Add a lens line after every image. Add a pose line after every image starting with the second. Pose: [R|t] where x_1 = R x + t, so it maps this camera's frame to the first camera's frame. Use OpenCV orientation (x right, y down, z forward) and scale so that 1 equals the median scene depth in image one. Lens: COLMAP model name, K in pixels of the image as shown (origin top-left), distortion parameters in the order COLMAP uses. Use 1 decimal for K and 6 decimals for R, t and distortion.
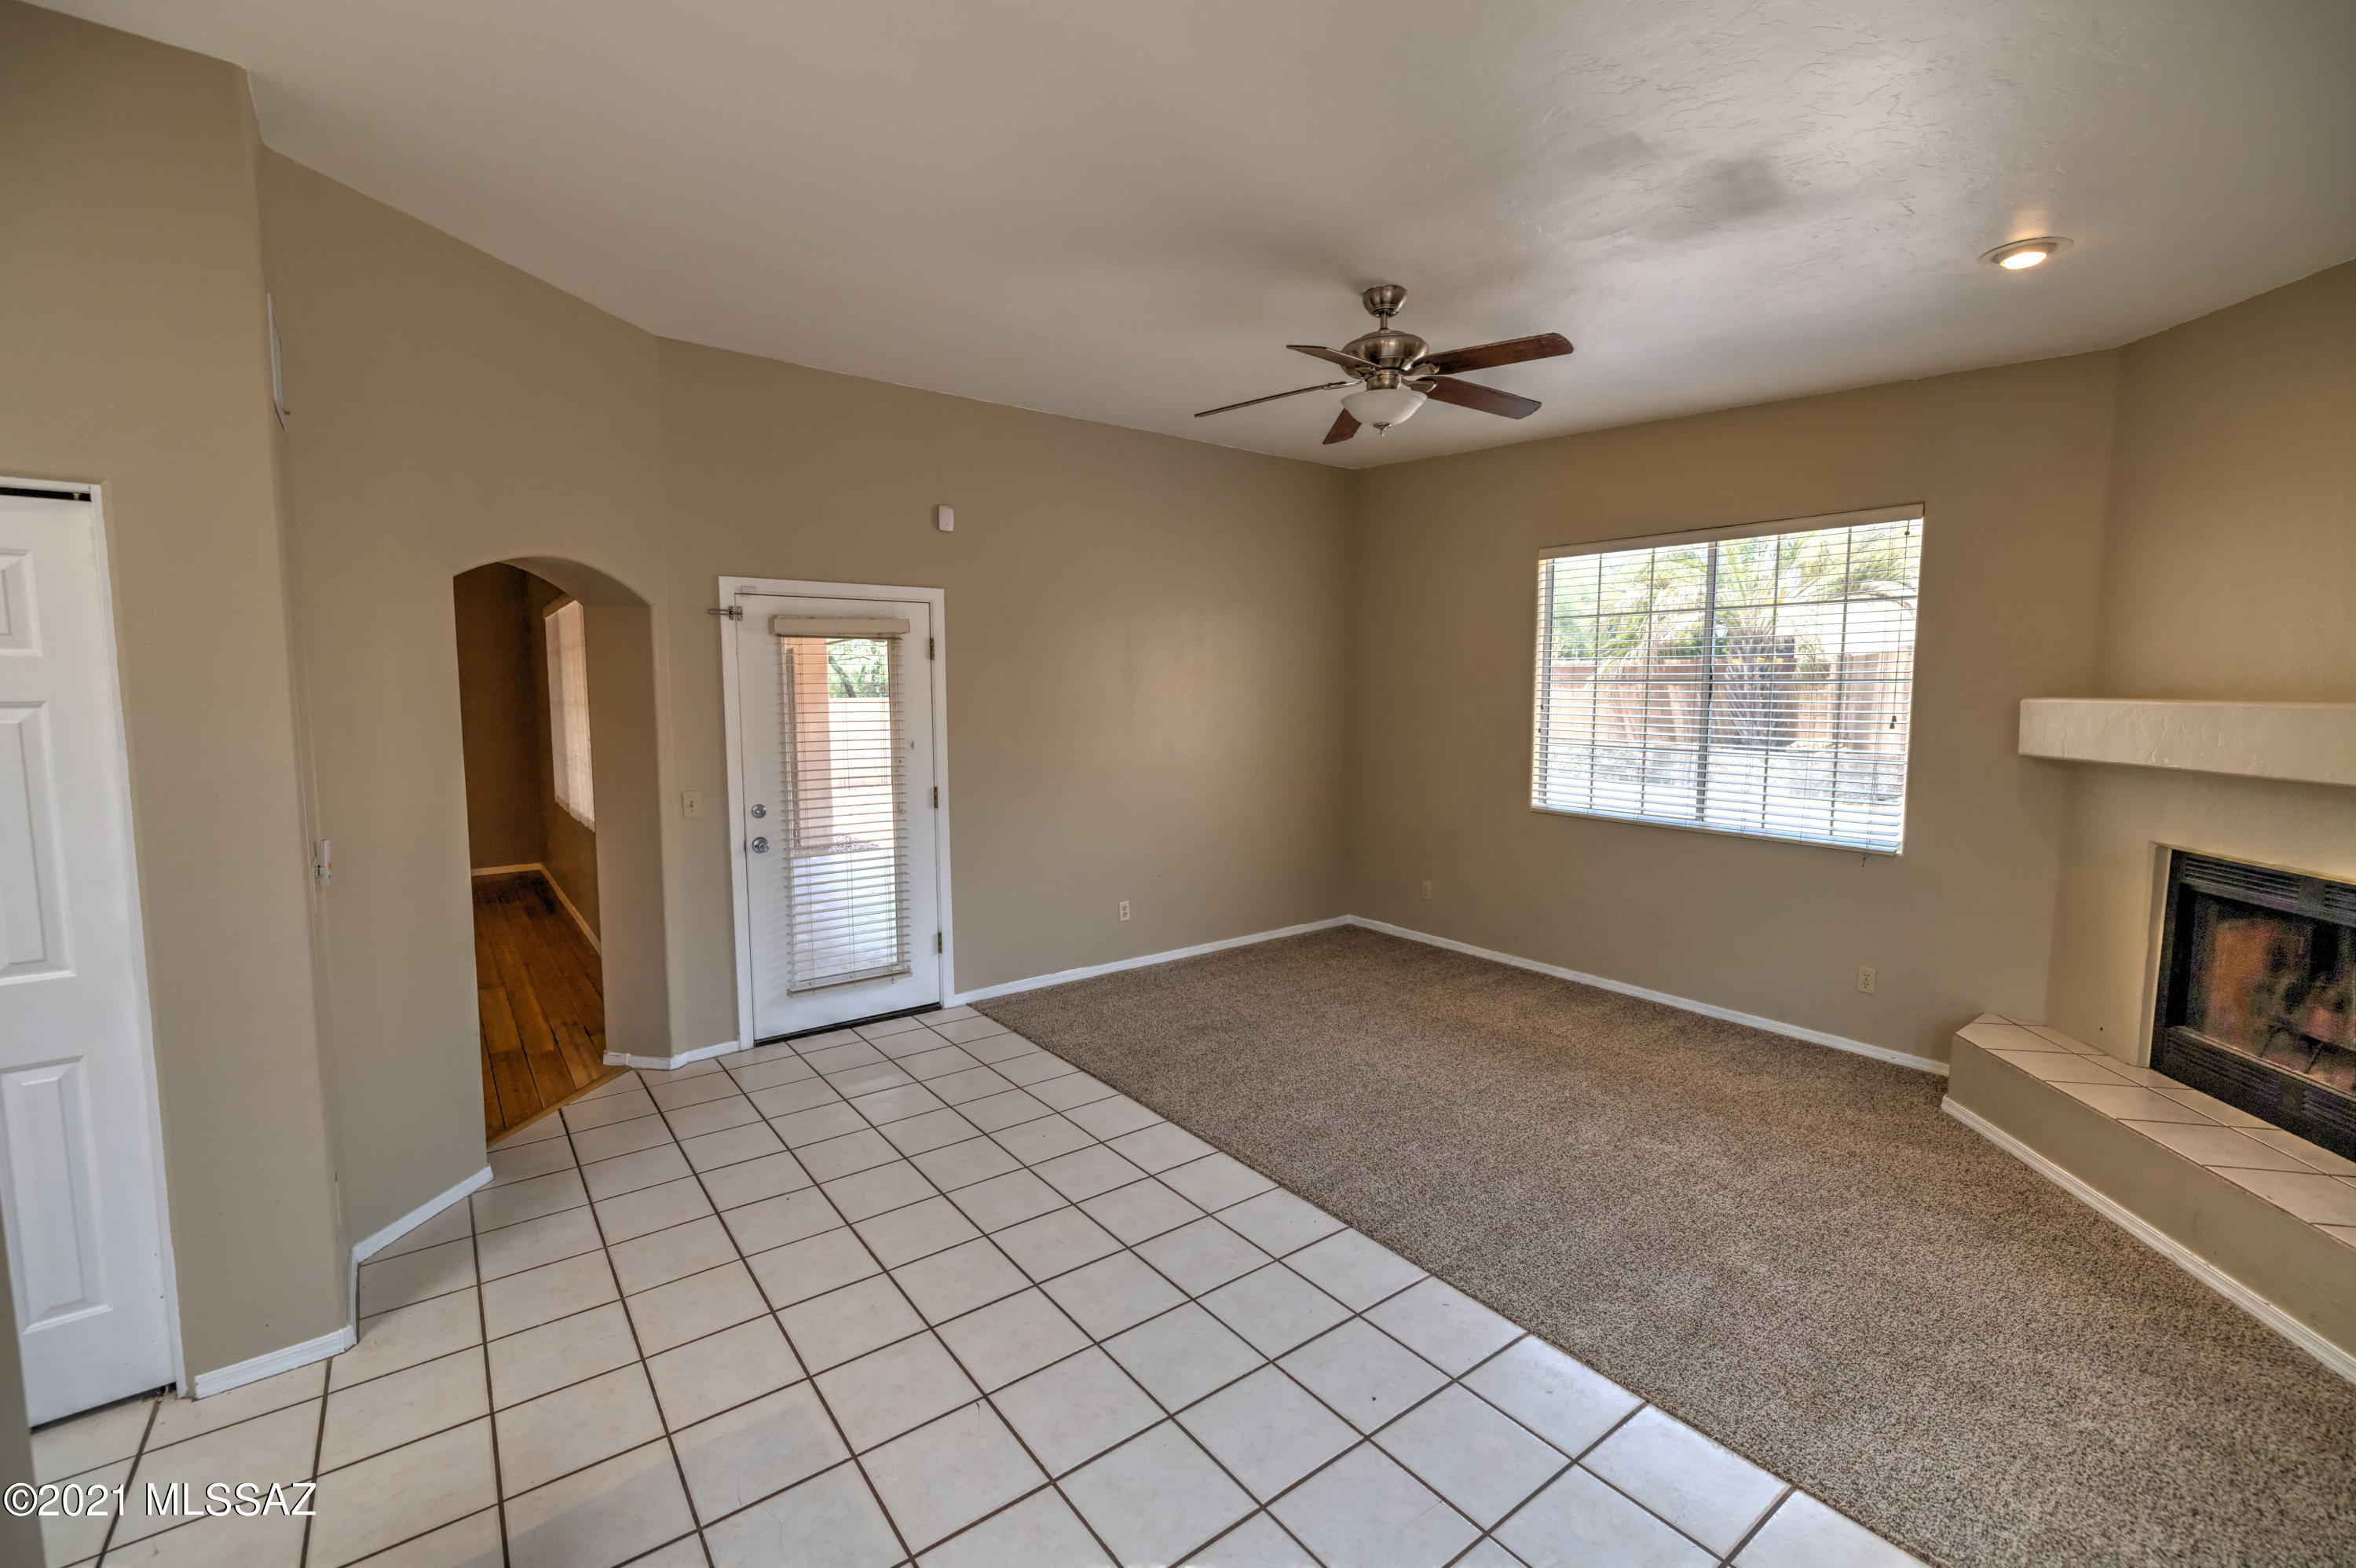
lens RADIAL K [[993.3, 0, 1180.5], [0, 993.3, 774.6], [0, 0, 1]] dist [0.001446, 0.000095]
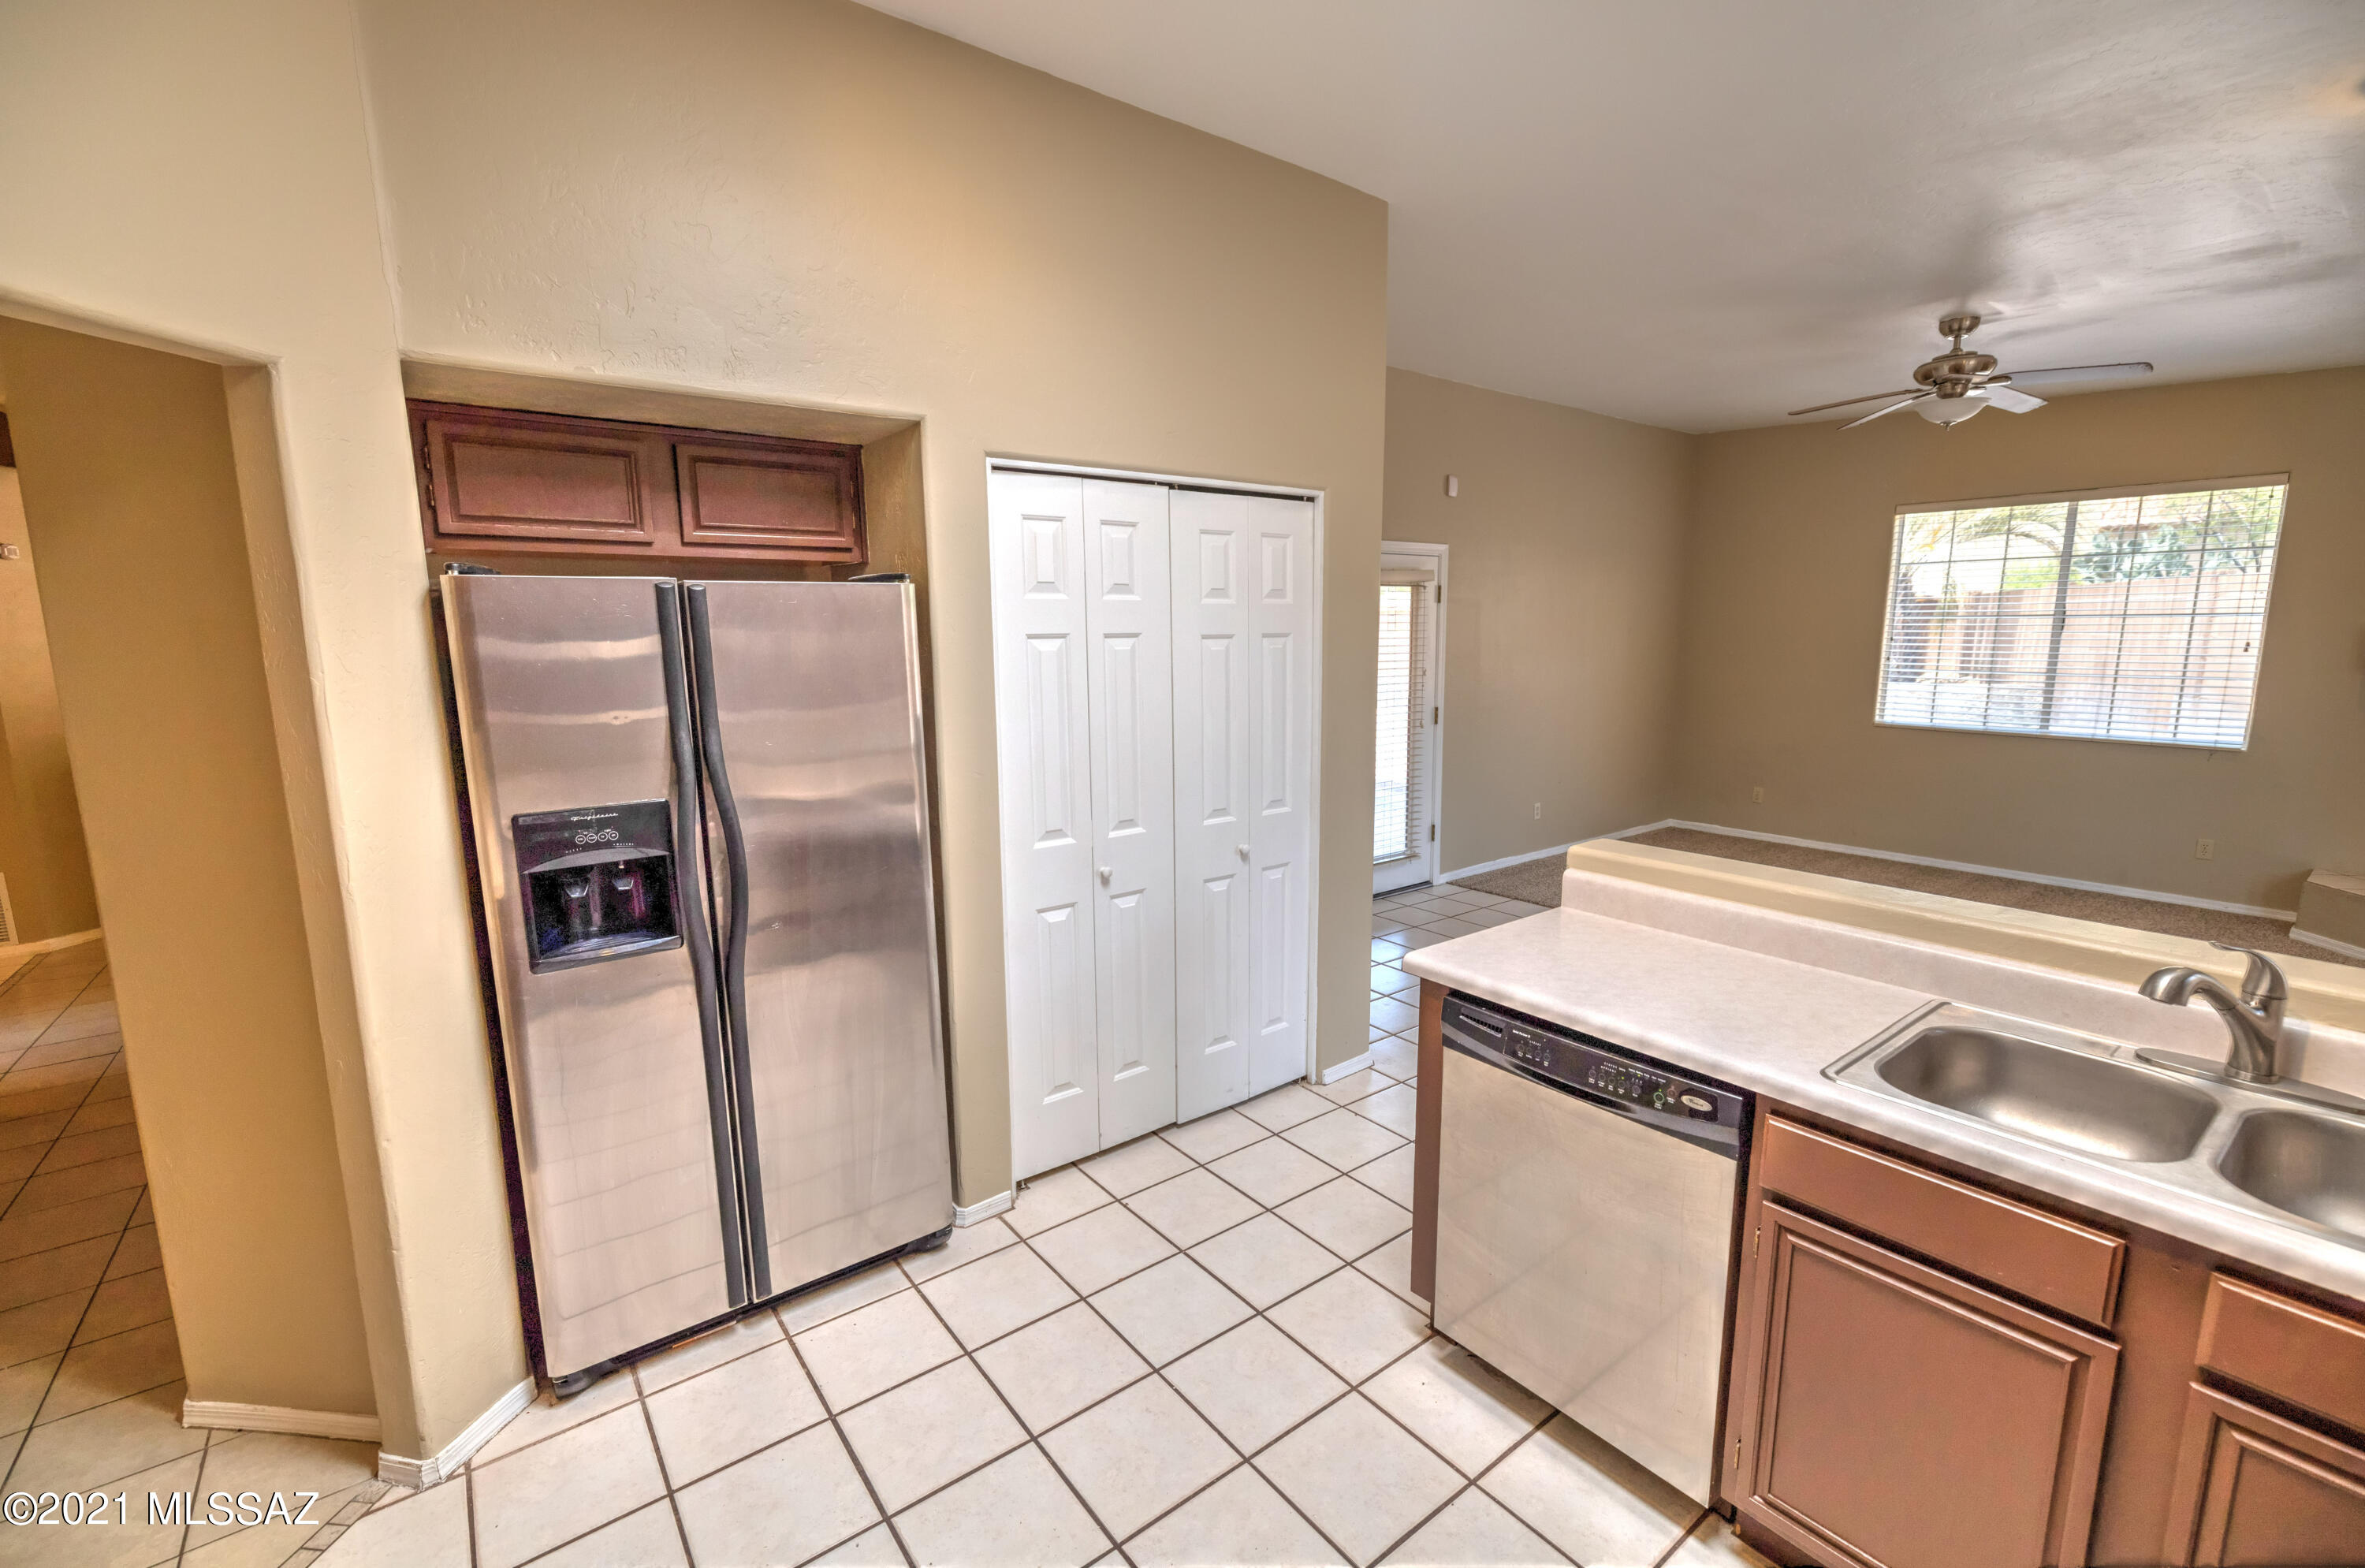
lens RADIAL K [[998.9, 0, 1182.5], [0, 998.9, 784.0], [0, 0, 1]] dist [-0.001299, -0.000038]
pose [[0.999964, -0.008241, 0.001874, -0.632089], [0.008105, 0.997927, 0.063850, 0.029588], [-0.002397, -0.063832, 0.997958, -0.276941]]
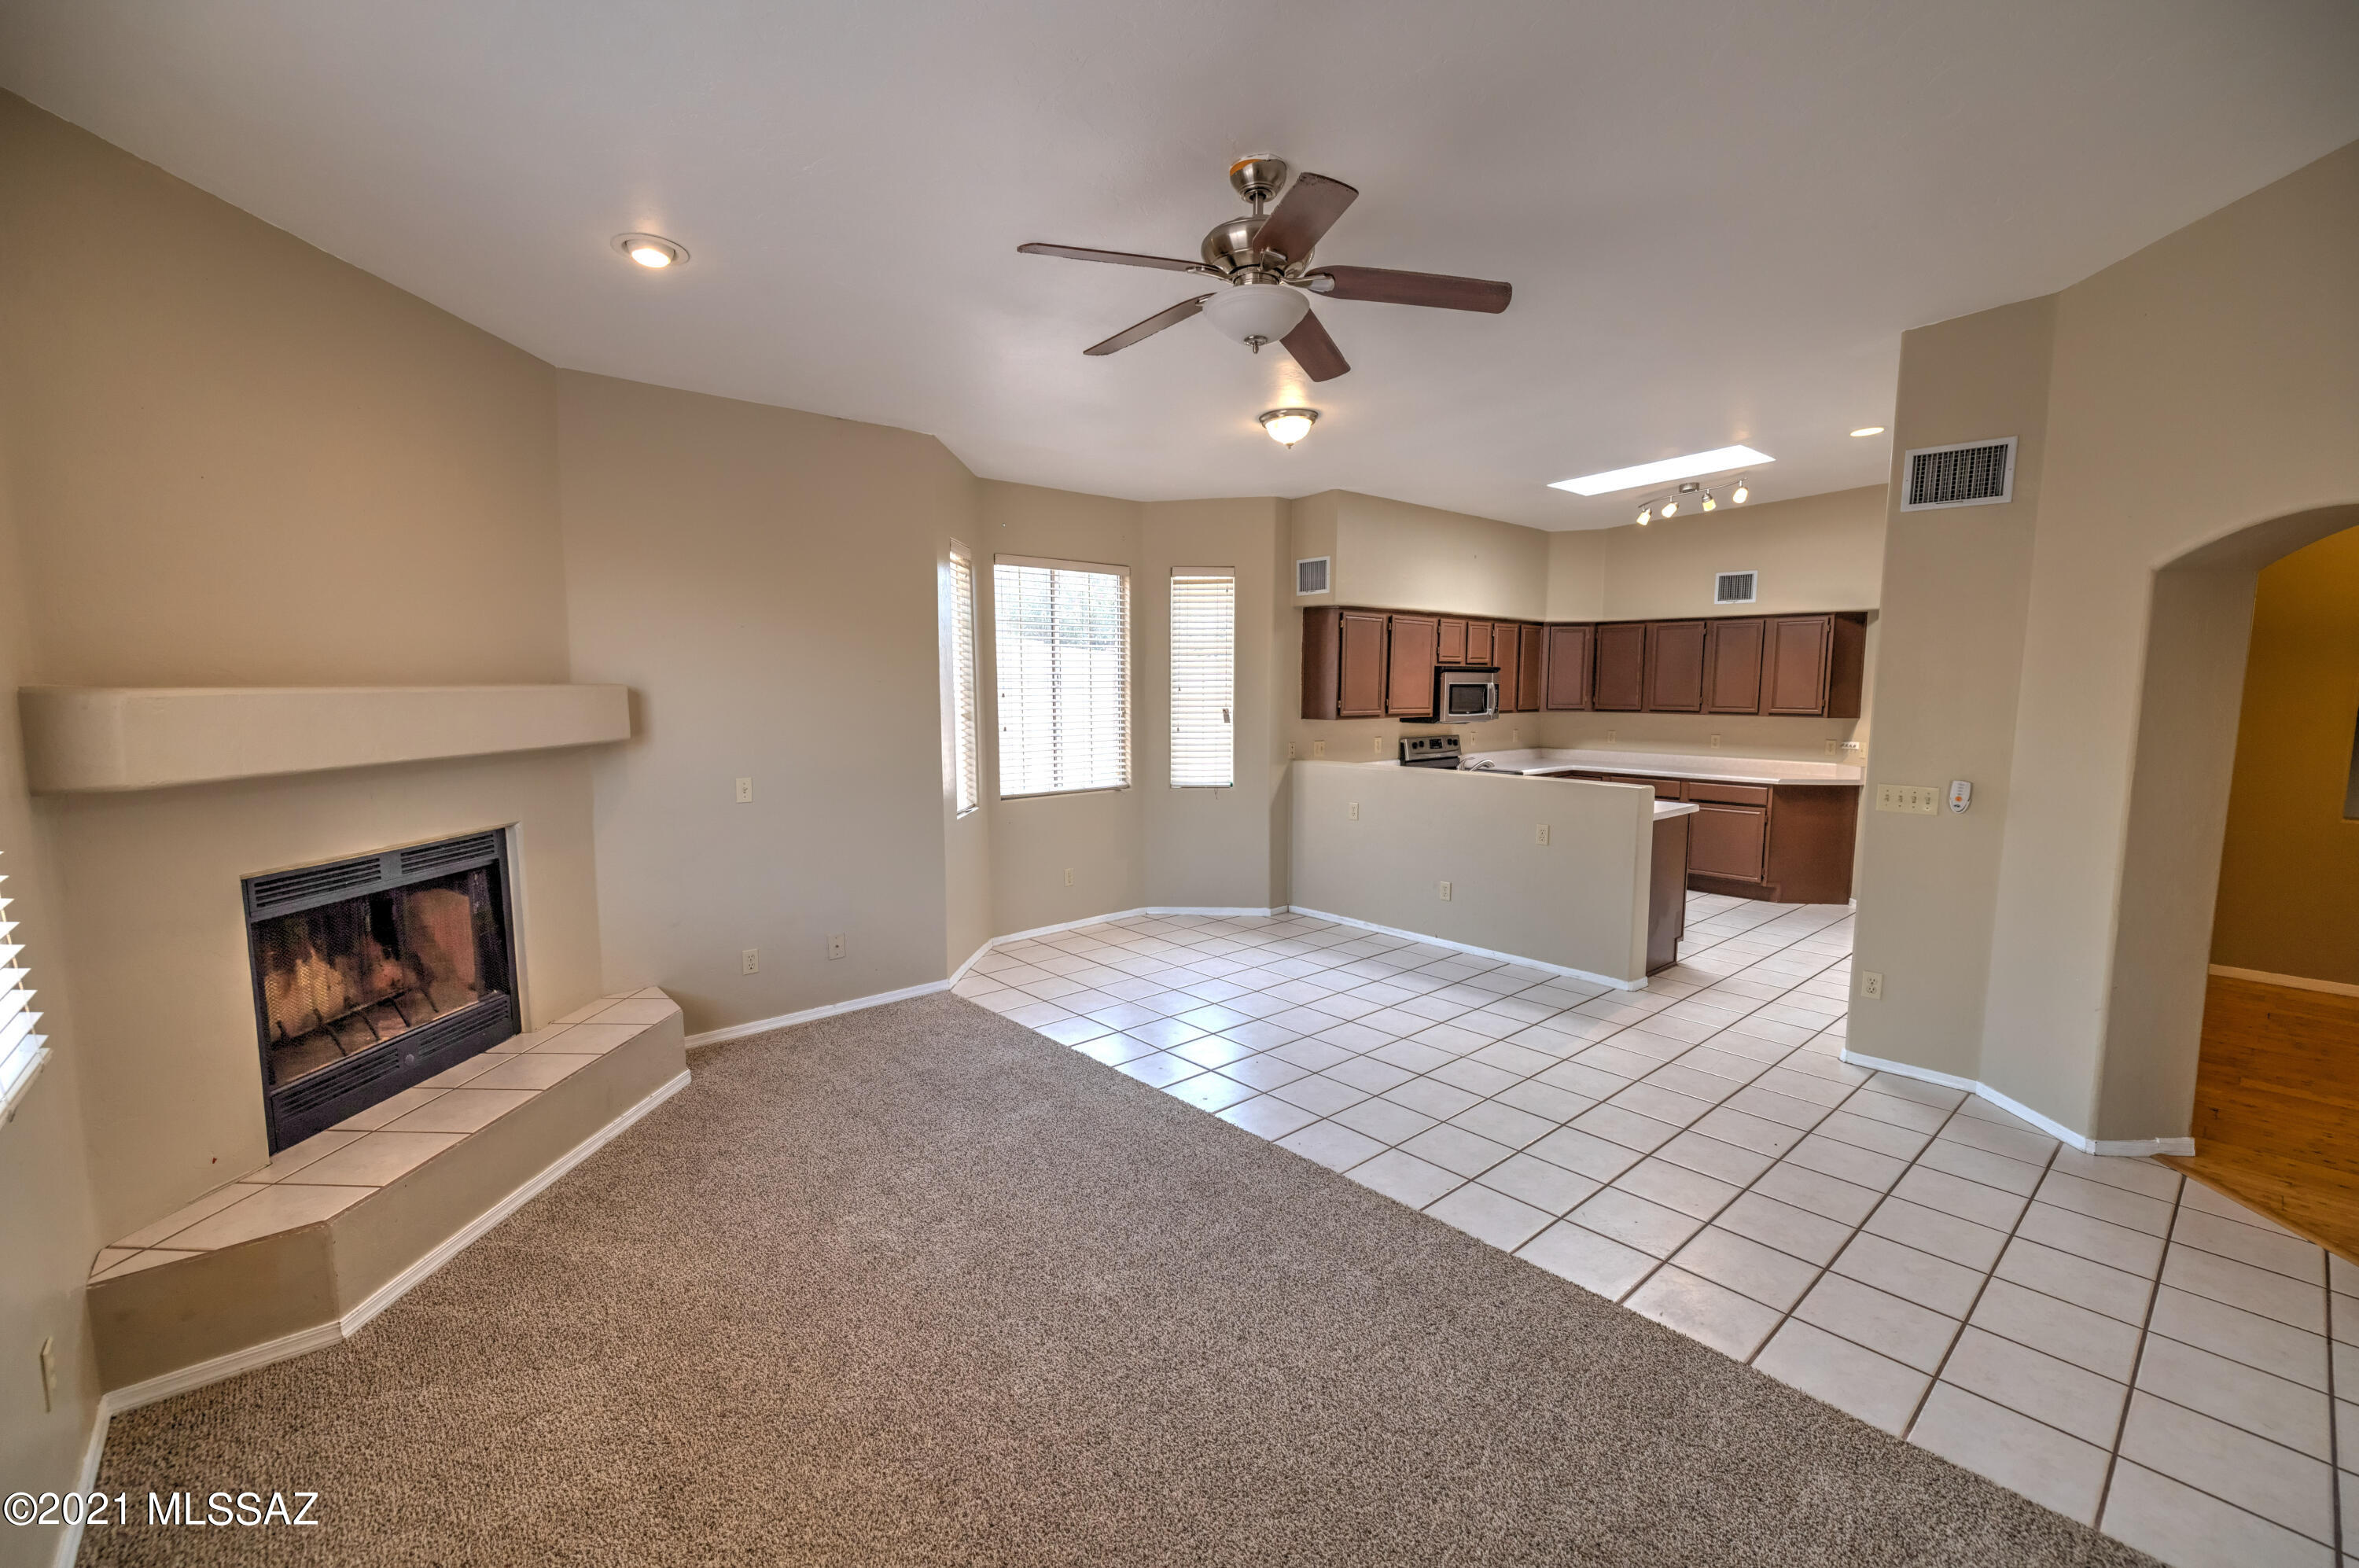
lens RADIAL K [[994.7, 0, 1182.0], [0, 994.7, 774.5], [0, 0, 1]] dist [0.001446, 0.000095]
pose [[-0.996830, 0.006047, -0.079330, 0.244625], [-0.008692, 0.982860, 0.184150, -0.121245], [0.079083, 0.184255, -0.979692, 1.387778]]
